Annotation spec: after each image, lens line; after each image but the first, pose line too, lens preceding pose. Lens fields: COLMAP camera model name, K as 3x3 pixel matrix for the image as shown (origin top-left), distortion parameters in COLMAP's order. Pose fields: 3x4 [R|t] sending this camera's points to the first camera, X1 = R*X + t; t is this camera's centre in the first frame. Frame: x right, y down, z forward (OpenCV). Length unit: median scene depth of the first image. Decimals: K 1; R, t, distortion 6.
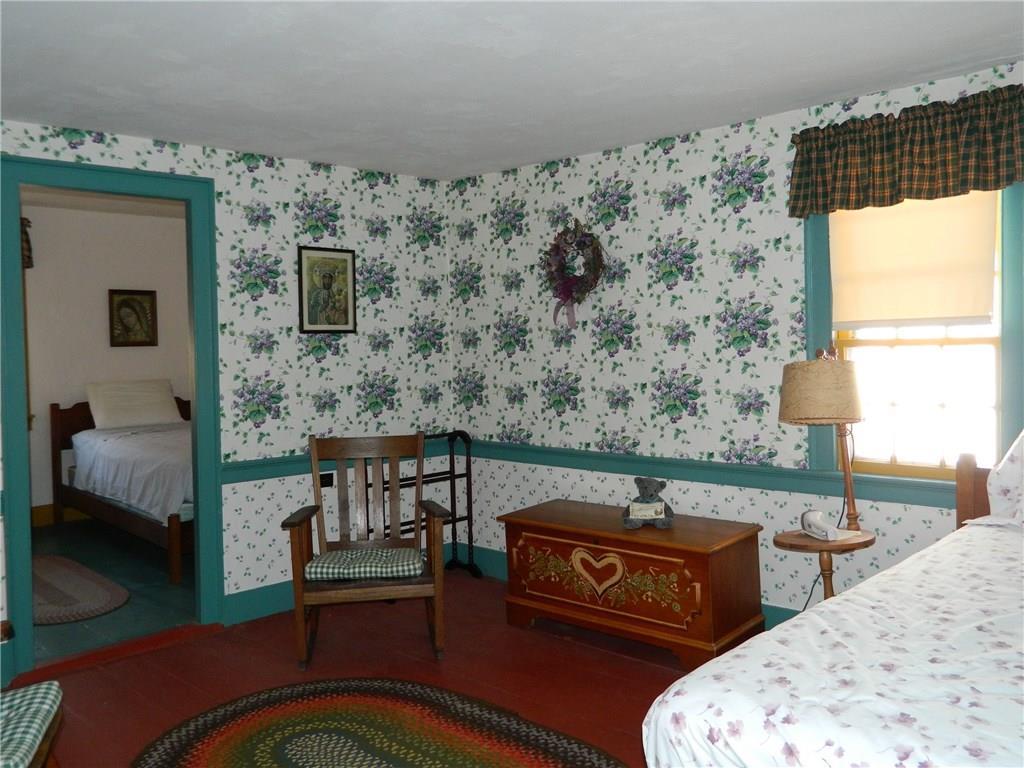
lens RADIAL K [[873.4, 0, 510.8], [0, 873.4, 379.5], [0, 0, 1]] dist [0.031620, -0.021981]
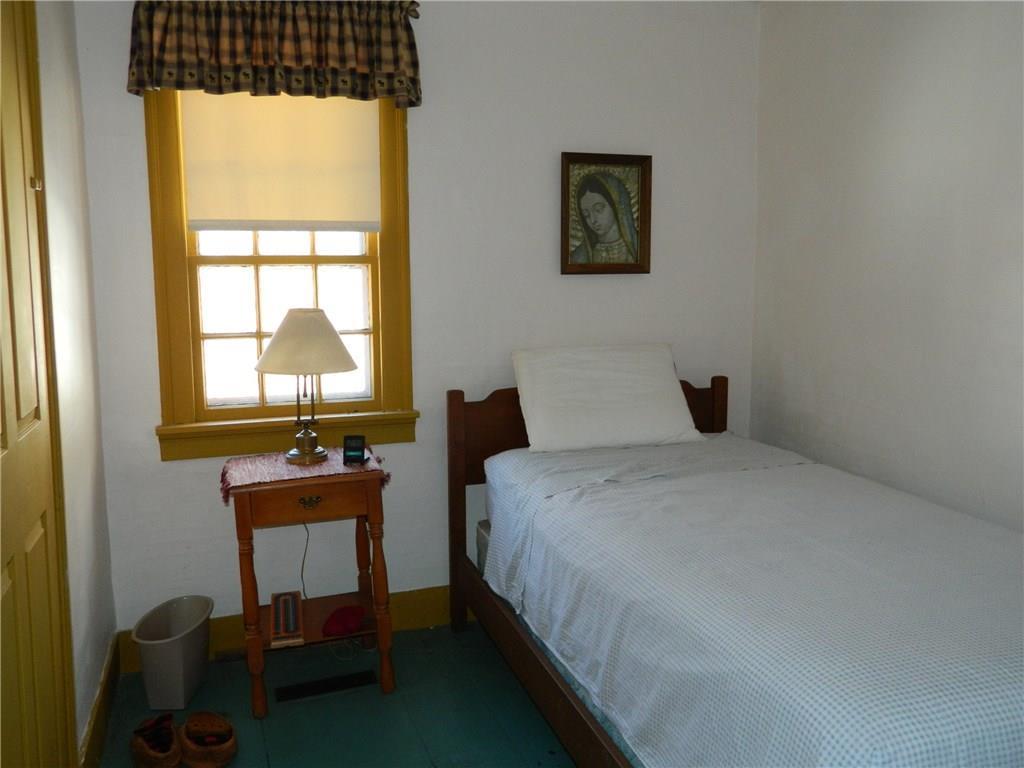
lens RADIAL K [[873.4, 0, 513.5], [0, 873.4, 382.8], [0, 0, 1]] dist [0.031620, -0.021981]
pose [[0.895971, 0.059362, -0.440127, -0.265941], [-0.025826, 0.996314, 0.081805, -0.016527], [0.443361, -0.061928, 0.894201, 0.558126]]
